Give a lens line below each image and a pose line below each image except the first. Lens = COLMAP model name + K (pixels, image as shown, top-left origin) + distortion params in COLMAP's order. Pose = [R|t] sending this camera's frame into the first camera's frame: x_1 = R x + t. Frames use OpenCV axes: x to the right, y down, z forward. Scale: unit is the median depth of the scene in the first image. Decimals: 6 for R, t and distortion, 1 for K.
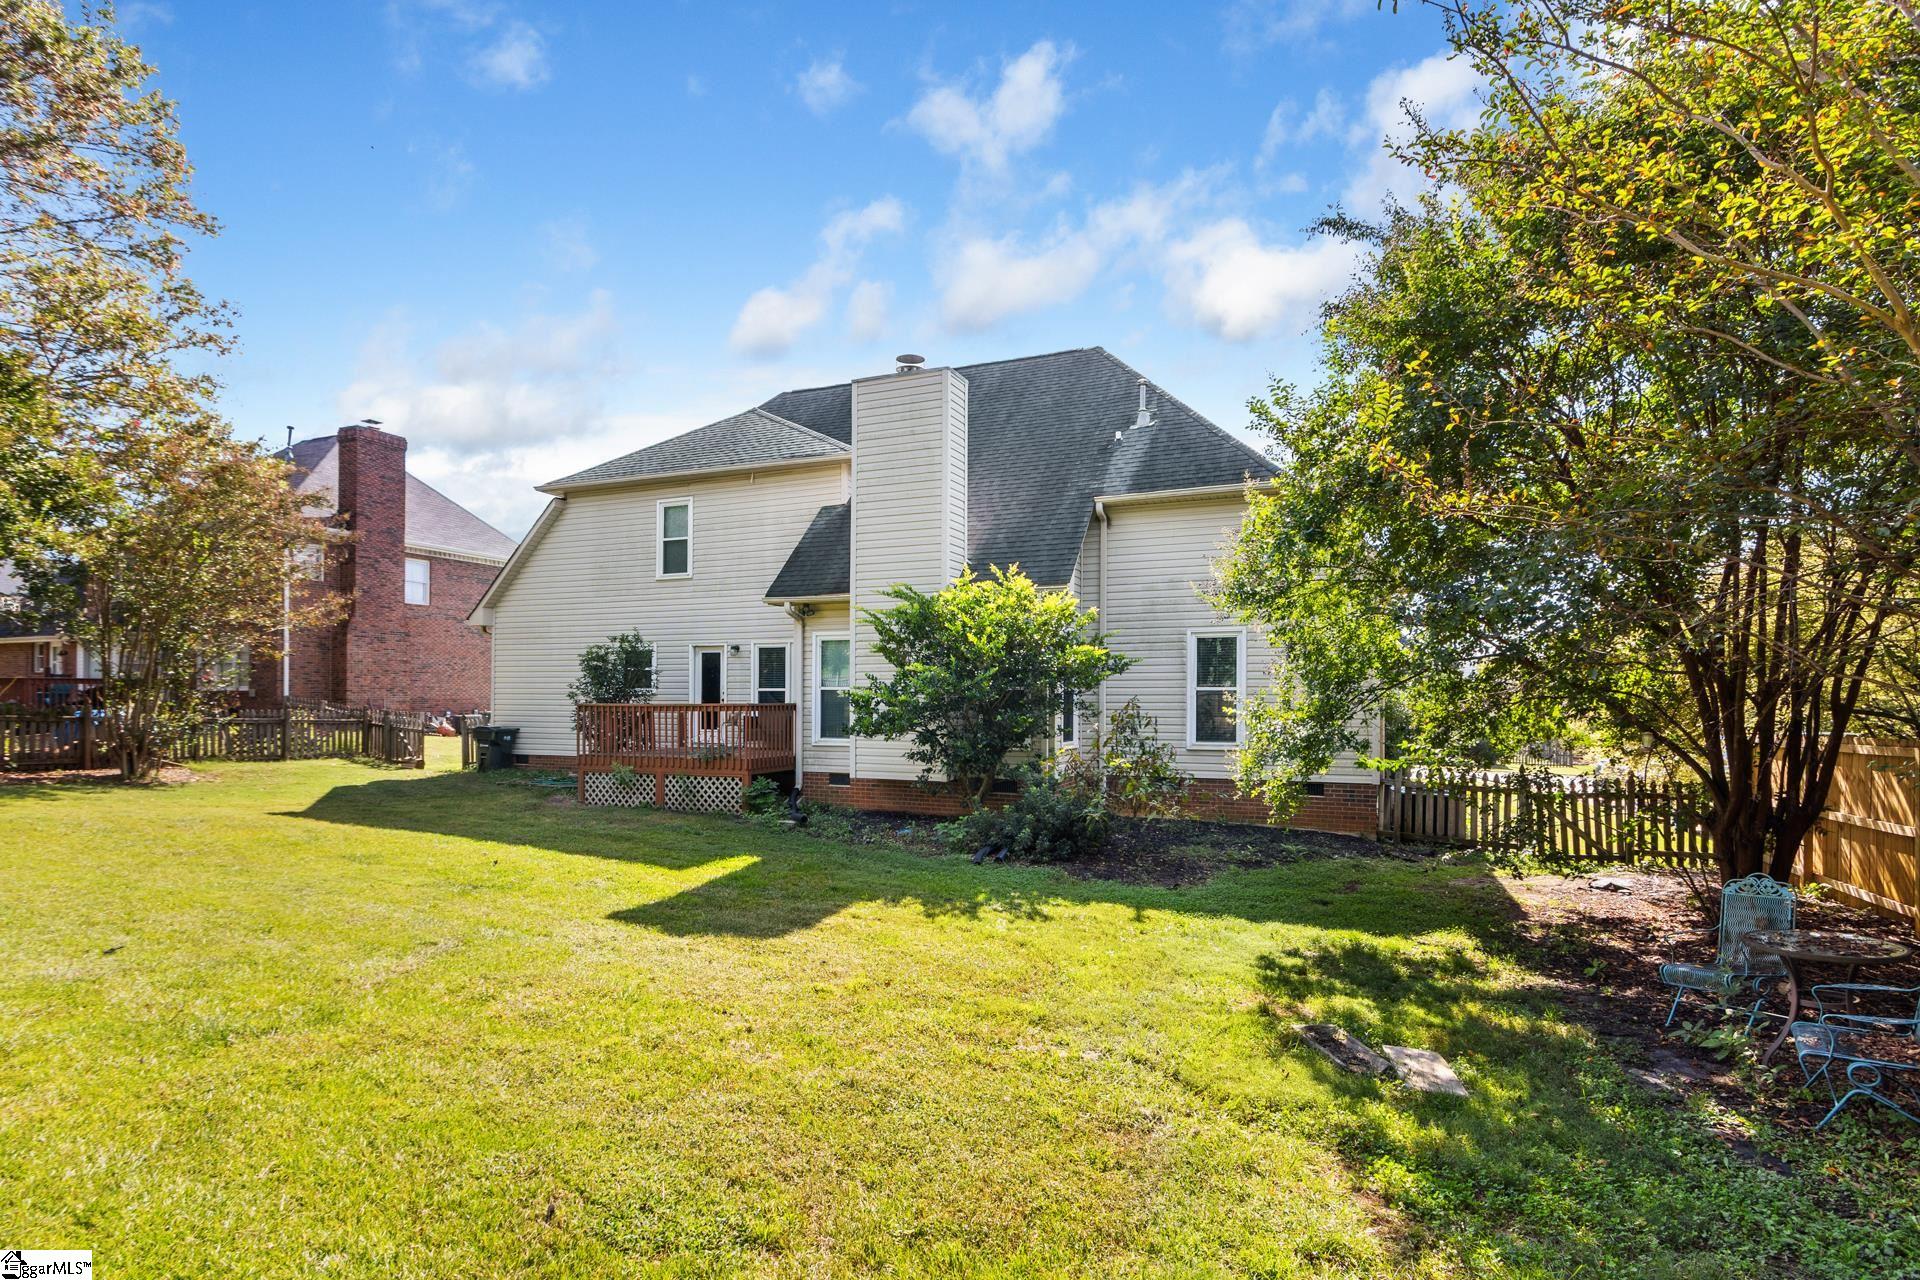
lens RADIAL K [[959.6, 0, 955.6], [0, 959.6, 693.1], [0, 0, 1]] dist [0.001071, -0.000061]
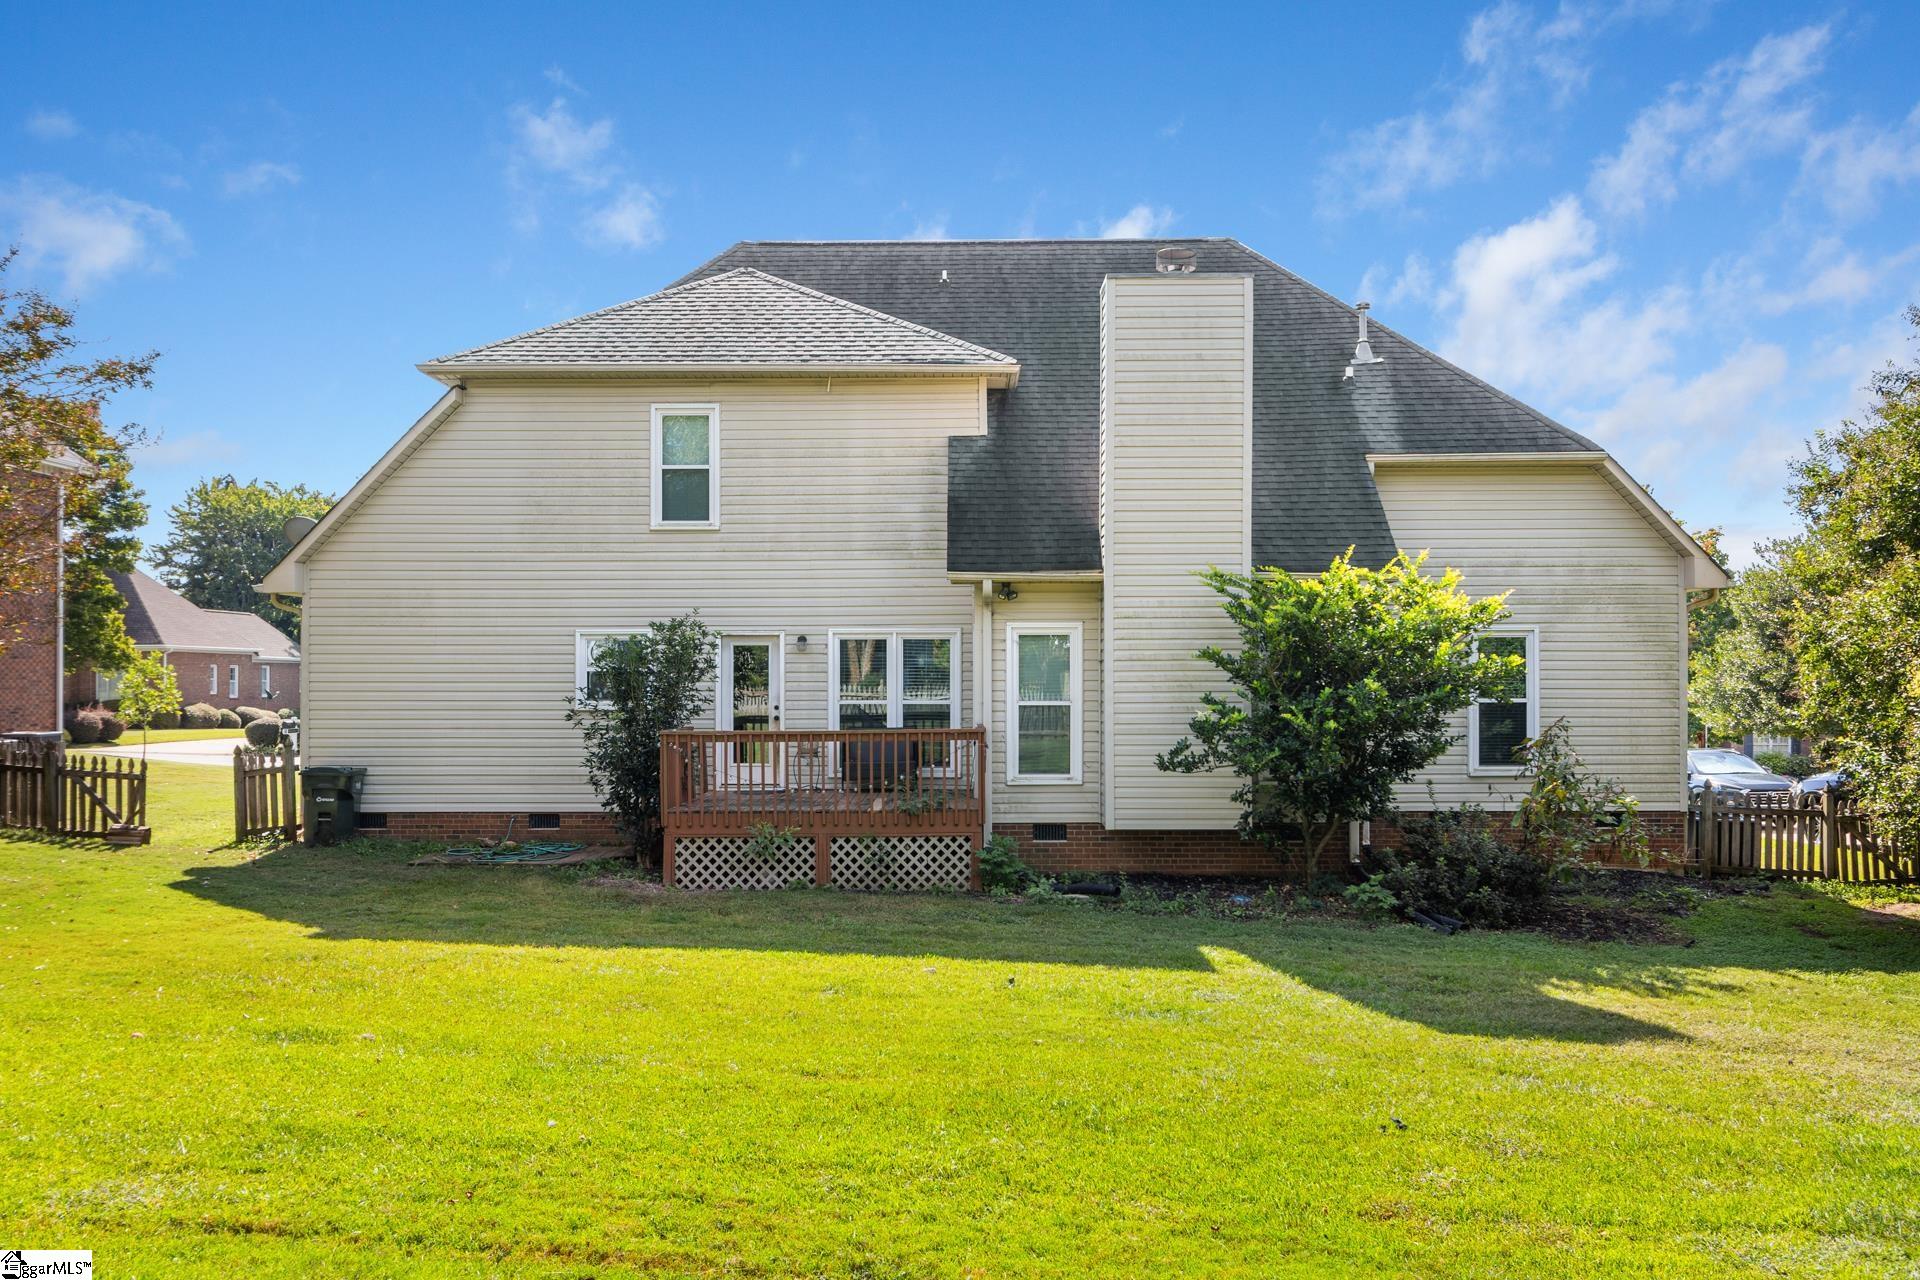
lens RADIAL K [[1456.6, 0, 959.2], [0, 1456.6, 642.3], [0, 0, 1]] dist [-0.000212, 0.003092]
pose [[0.922737, 0.005422, 0.385392, -0.548655], [0.002808, 0.999780, -0.020790, -0.025123], [-0.385420, 0.020266, 0.922519, 0.035391]]
